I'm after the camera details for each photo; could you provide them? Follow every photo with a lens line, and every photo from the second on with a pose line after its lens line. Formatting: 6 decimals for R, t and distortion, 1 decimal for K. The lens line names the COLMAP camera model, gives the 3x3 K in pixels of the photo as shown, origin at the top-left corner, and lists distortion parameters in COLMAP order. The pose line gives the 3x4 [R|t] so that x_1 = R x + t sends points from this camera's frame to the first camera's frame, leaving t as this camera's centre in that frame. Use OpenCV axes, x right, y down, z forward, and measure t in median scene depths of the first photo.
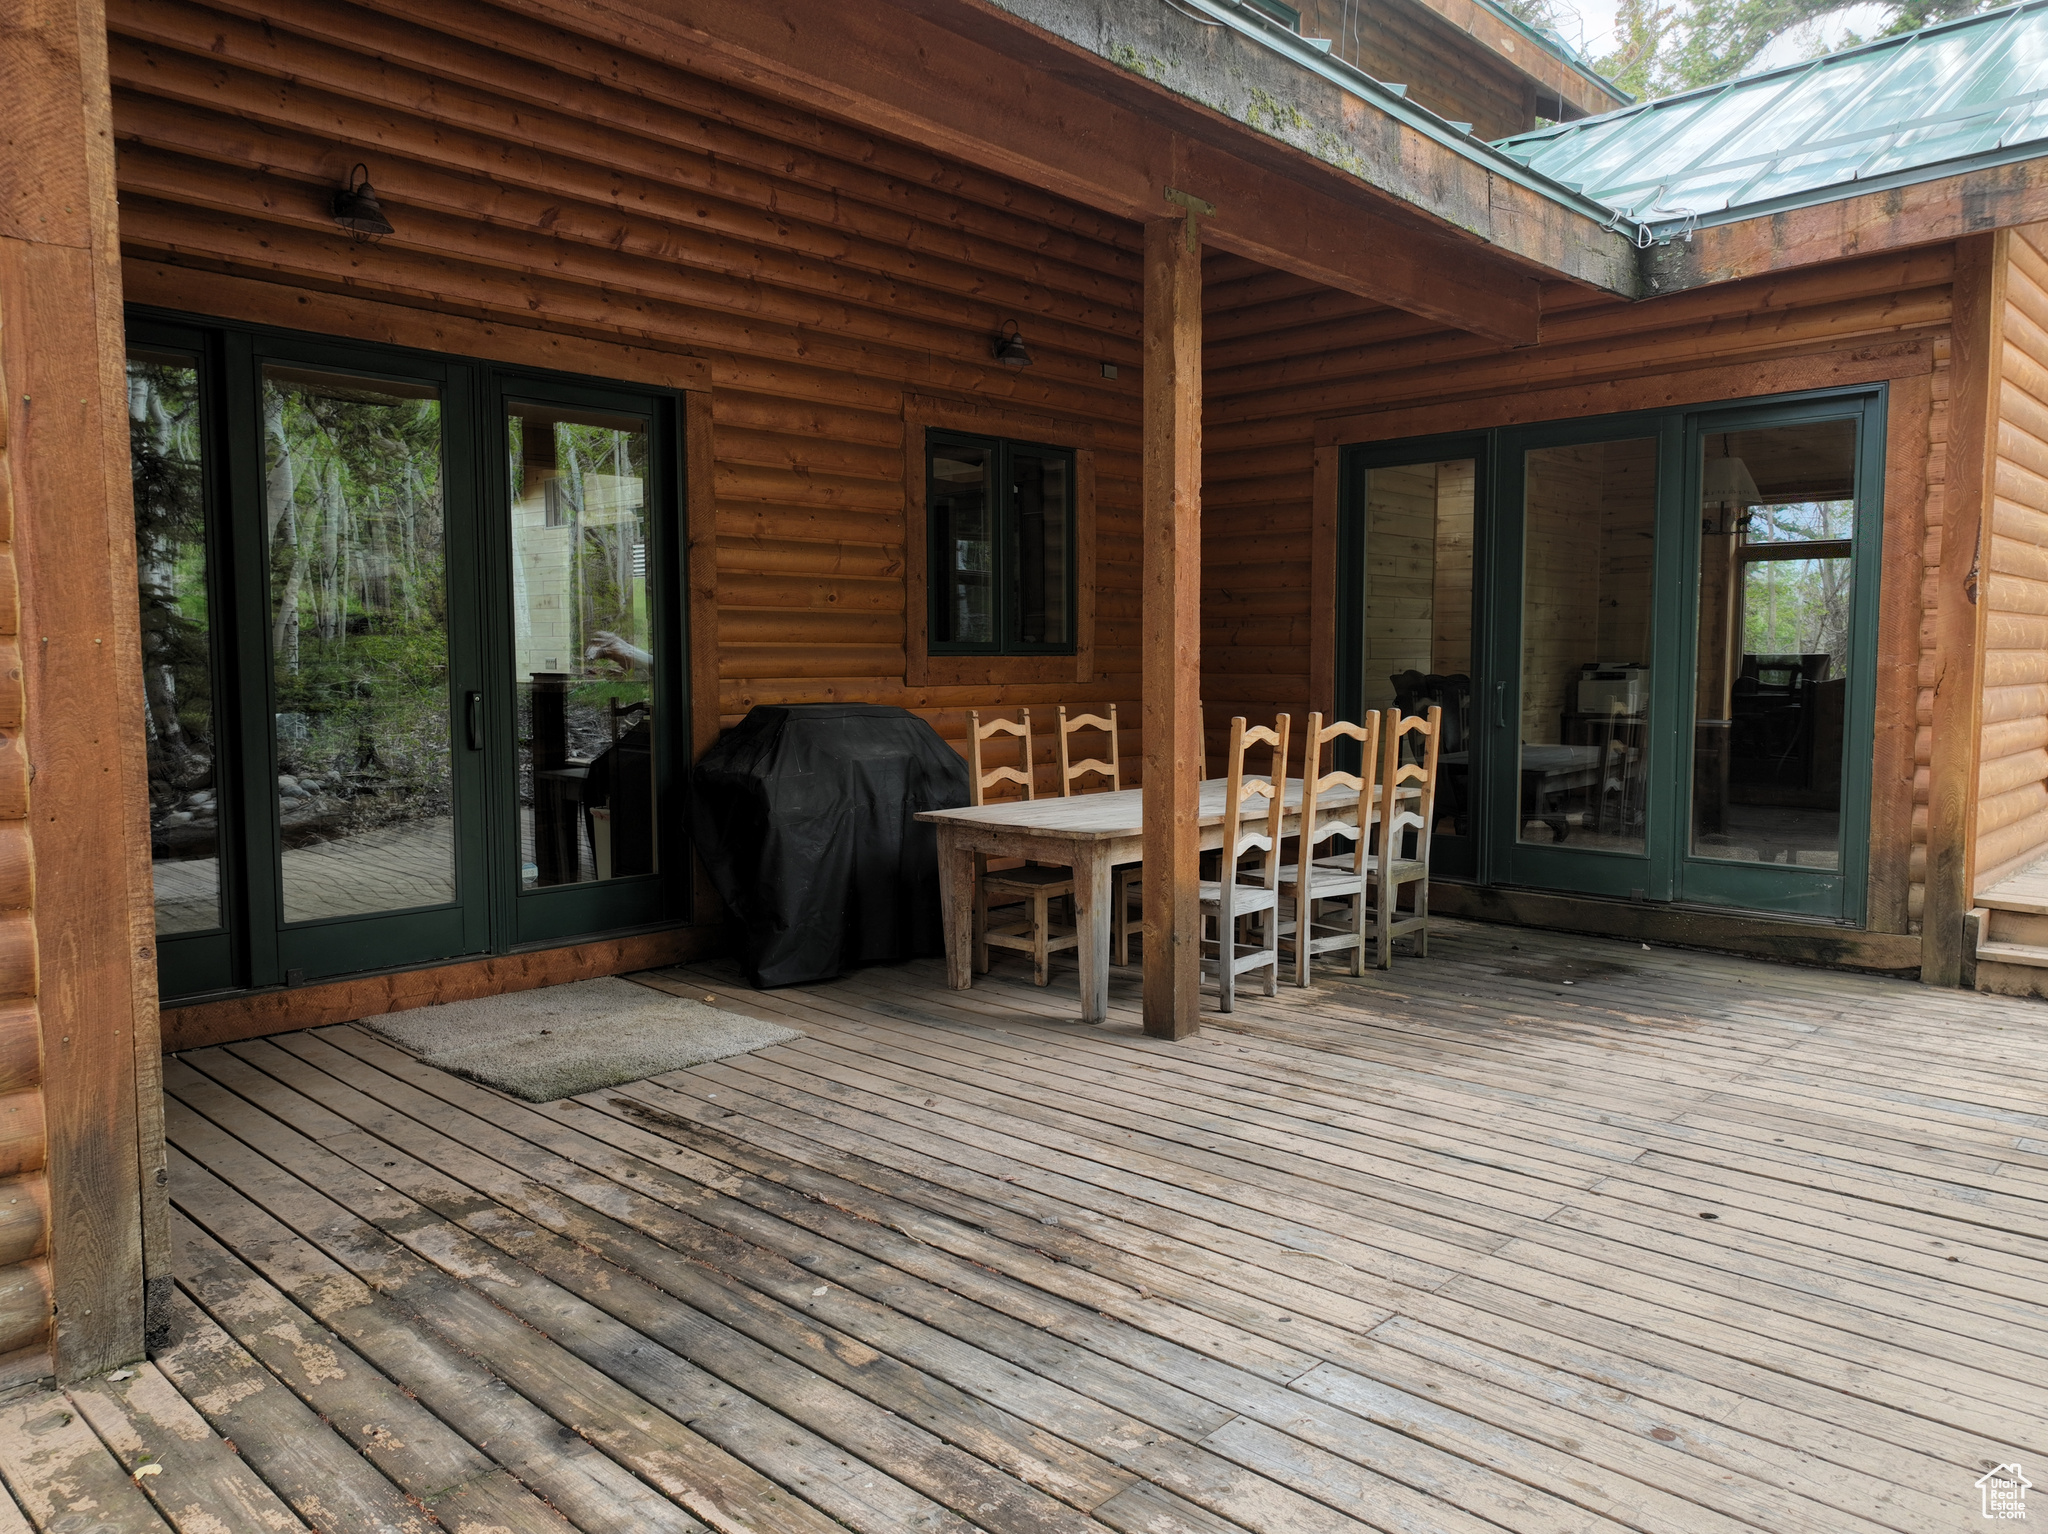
lens RADIAL K [[1463.9, 0, 1028.4], [0, 1463.9, 754.8], [0, 0, 1]] dist [-0.003418, 0.027952]
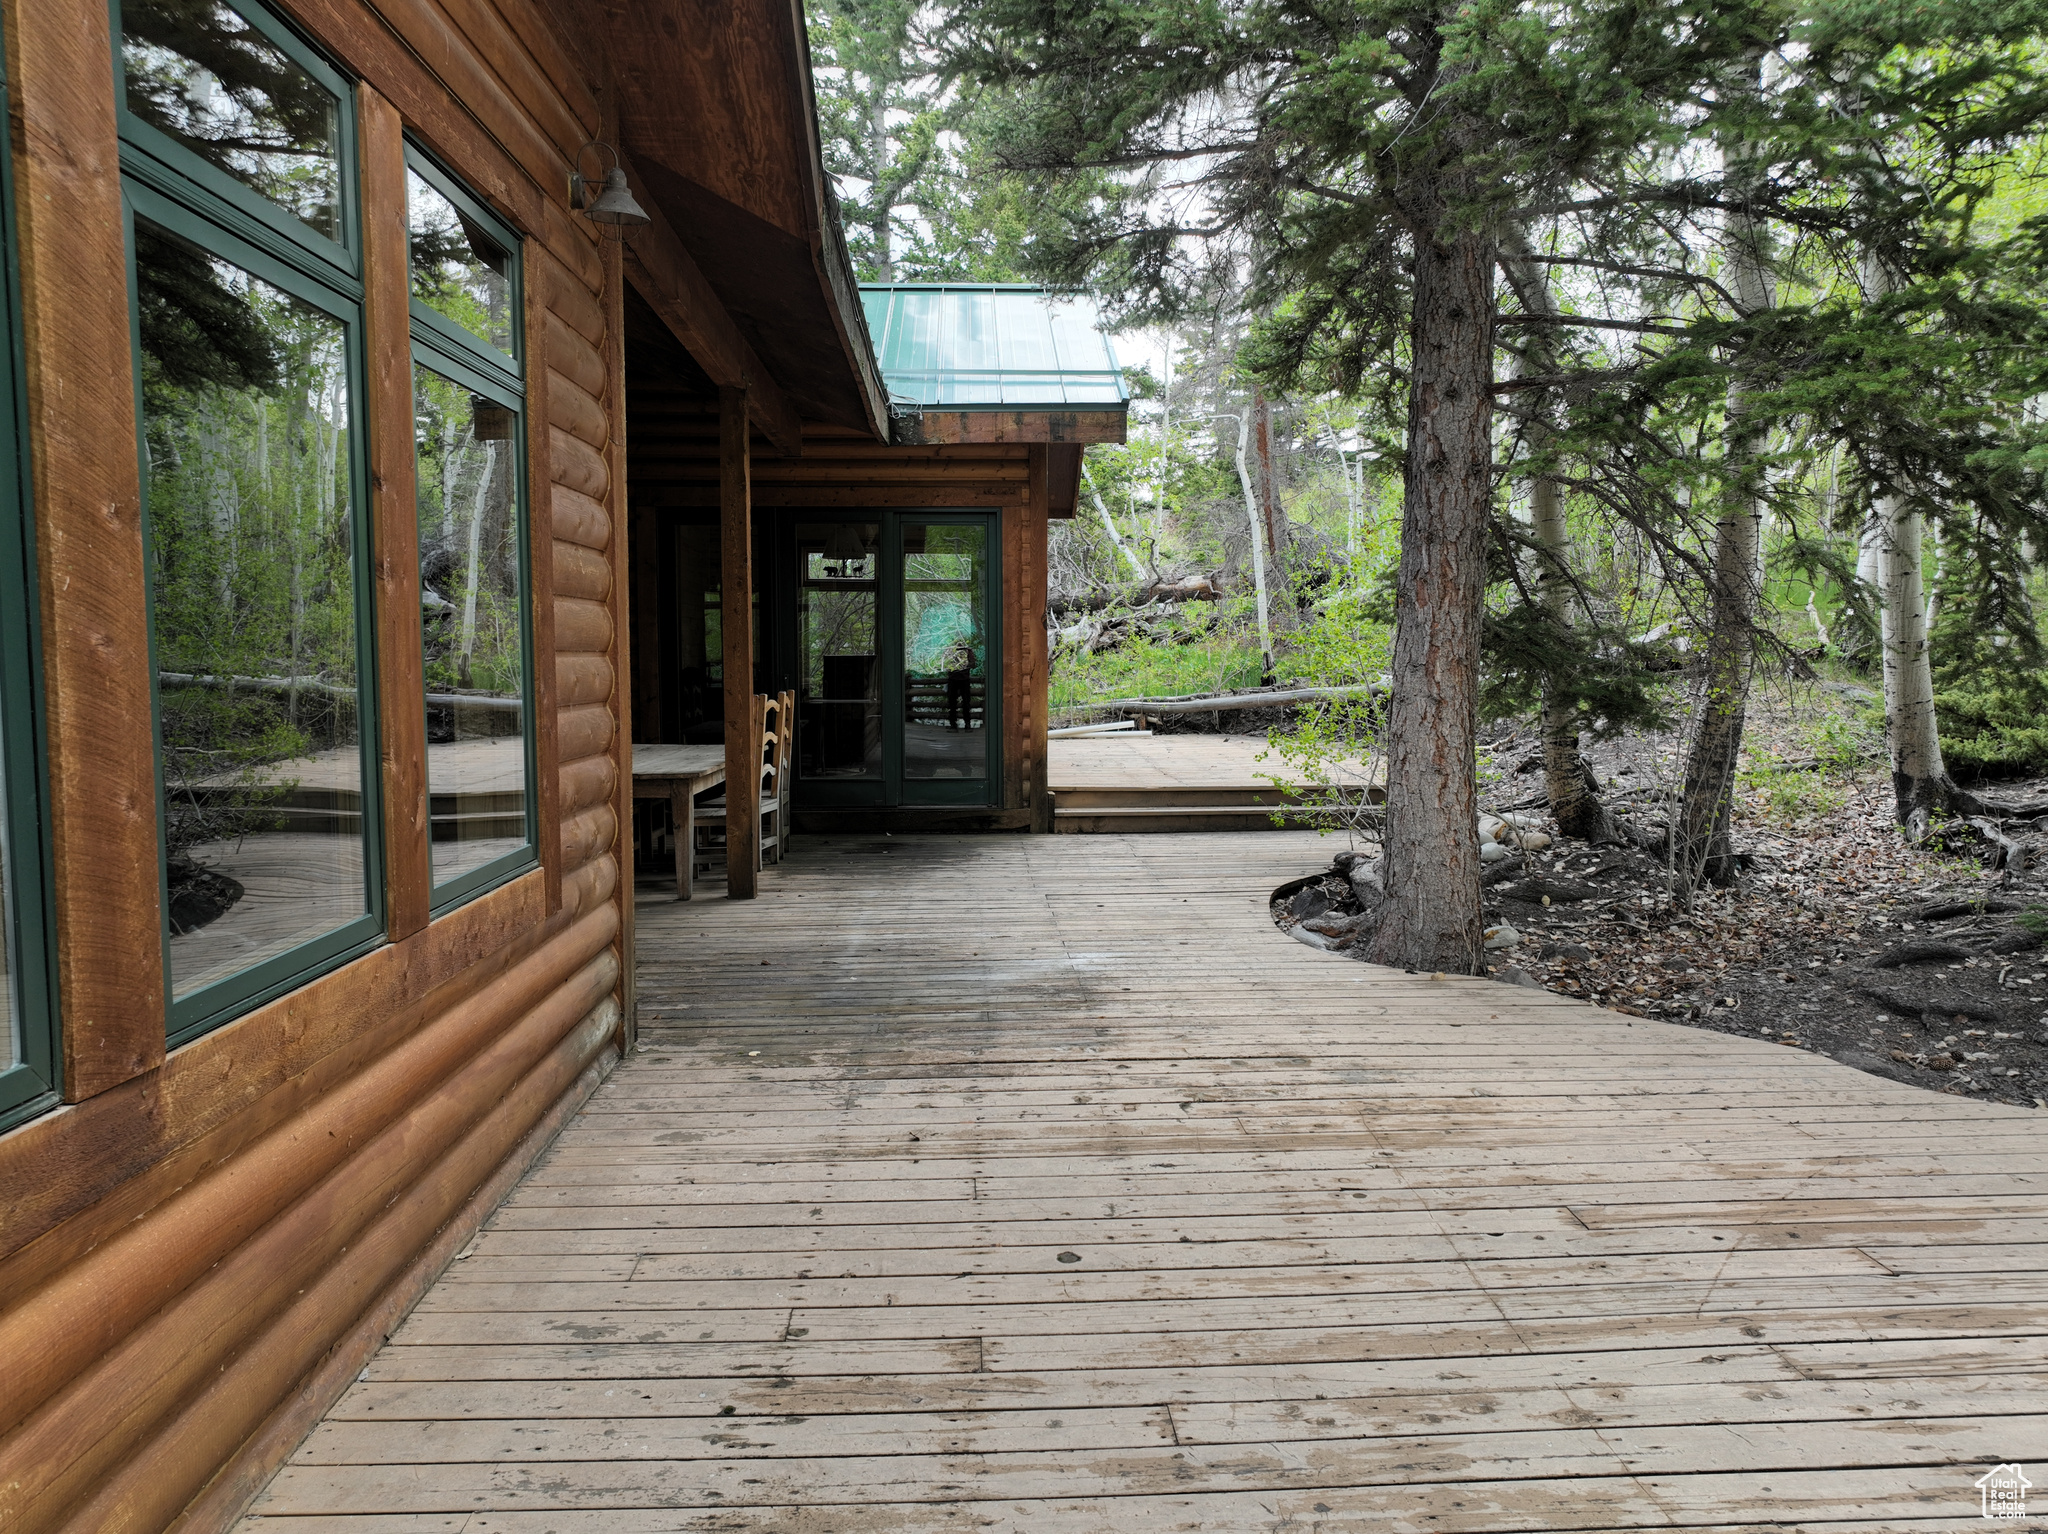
lens RADIAL K [[1463.9, 0, 1028.4], [0, 1463.9, 754.8], [0, 0, 1]] dist [-0.003418, 0.027952]
pose [[0.691296, -0.048899, 0.720915, -0.754828], [0.049707, 0.998562, 0.020066, 0.019843], [-0.720860, 0.021963, 0.692733, -0.296397]]
